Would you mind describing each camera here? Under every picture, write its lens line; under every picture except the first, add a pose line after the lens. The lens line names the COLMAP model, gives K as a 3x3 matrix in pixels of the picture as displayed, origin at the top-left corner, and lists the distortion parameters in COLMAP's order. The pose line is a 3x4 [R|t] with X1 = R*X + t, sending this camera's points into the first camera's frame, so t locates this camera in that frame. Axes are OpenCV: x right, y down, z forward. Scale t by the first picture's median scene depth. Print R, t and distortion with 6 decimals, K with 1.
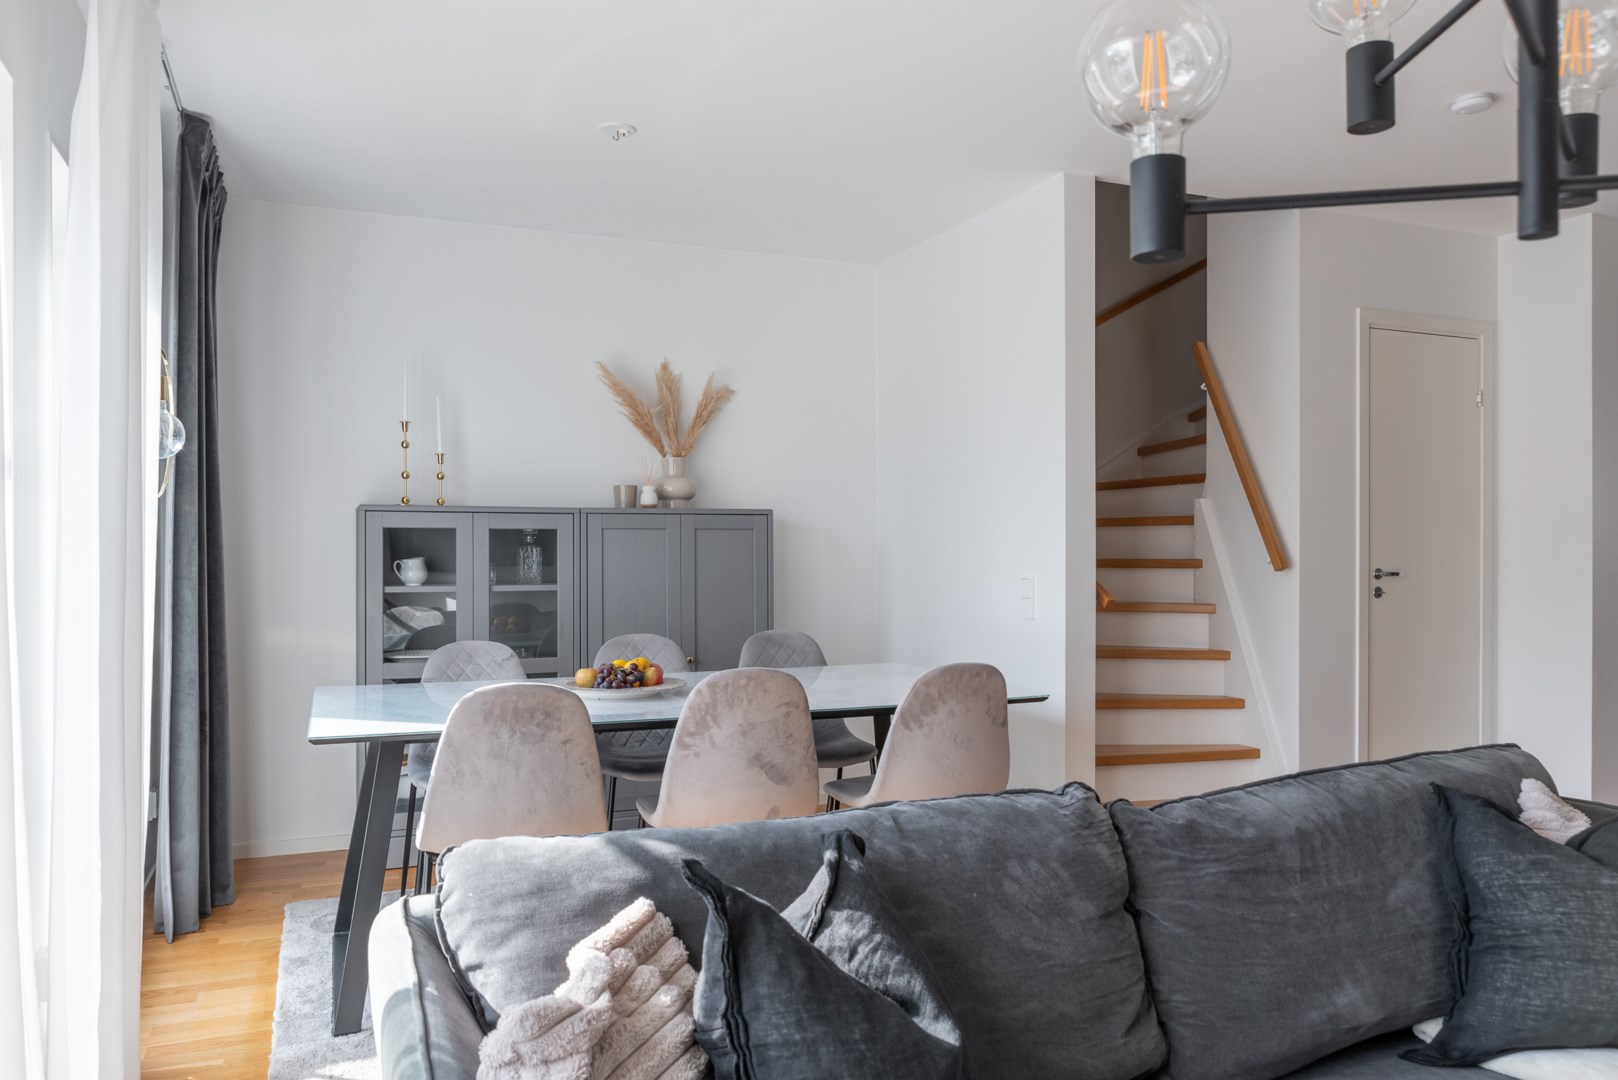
lens RADIAL K [[1176.4, 0, 809.0], [0, 1176.4, 540.0], [0, 0, 1]] dist [0.003146, -0.004036]
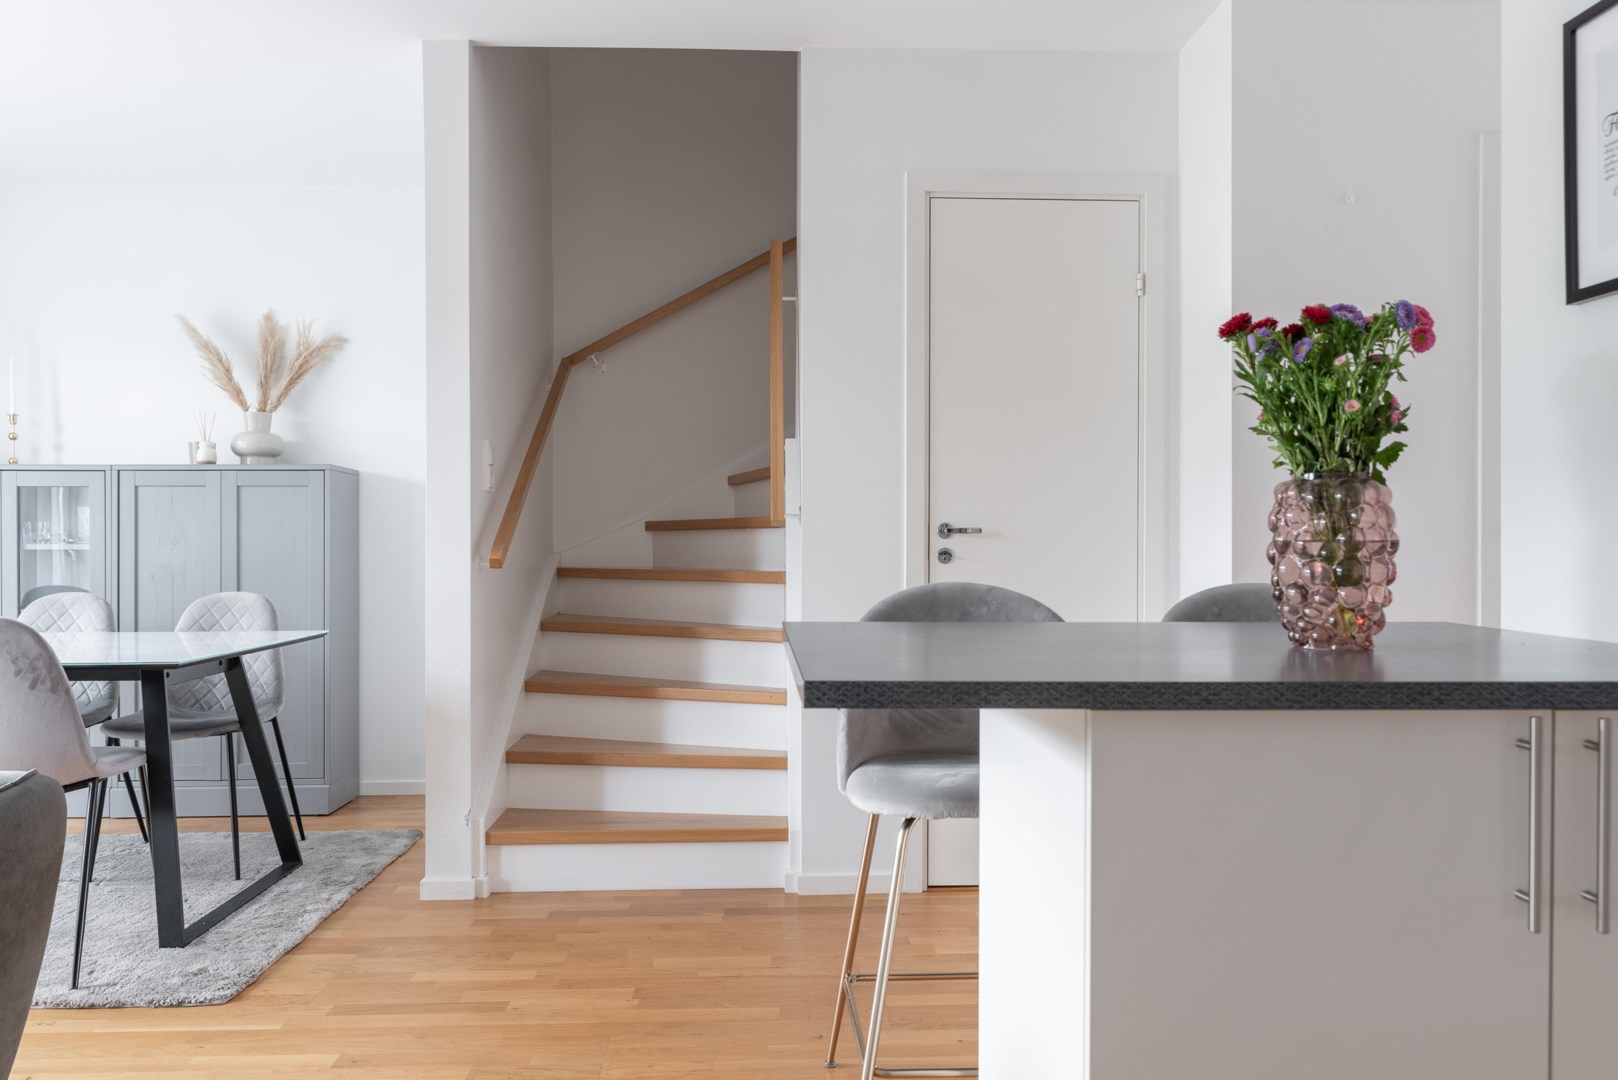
lens RADIAL K [[1208.4, 0, 813.1], [0, 1208.4, 547.4], [0, 0, 1]] dist [0.006827, 0.002054]
pose [[0.934624, 0.000546, -0.355638, 0.678685], [0.003036, 0.999950, 0.009515, 0.032051], [0.355626, -0.009972, 0.934575, 0.261123]]
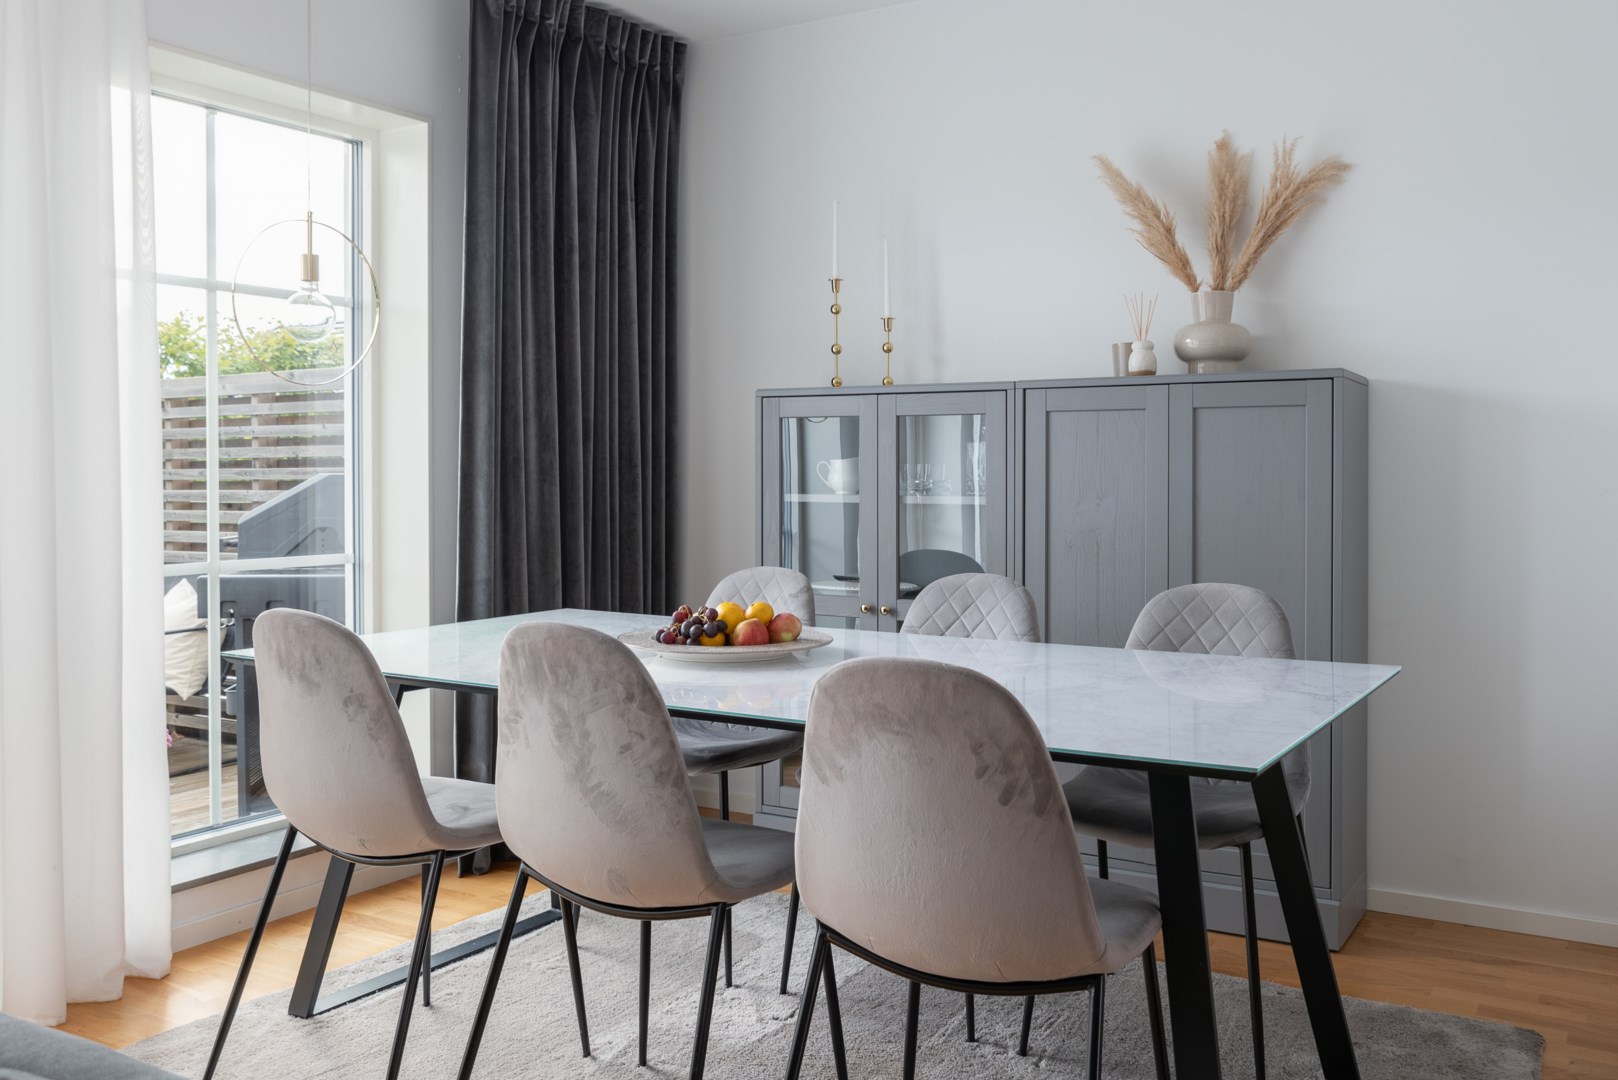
lens RADIAL K [[1389.1, 0, 809.0], [0, 1389.1, 540.0], [0, 0, 1]] dist [-0.054057, -0.000978]
pose [[0.575273, 0.040199, -0.816973, 0.368009], [0.005700, 0.998570, 0.053148, 0.019340], [0.817942, -0.035231, 0.574221, 0.437535]]
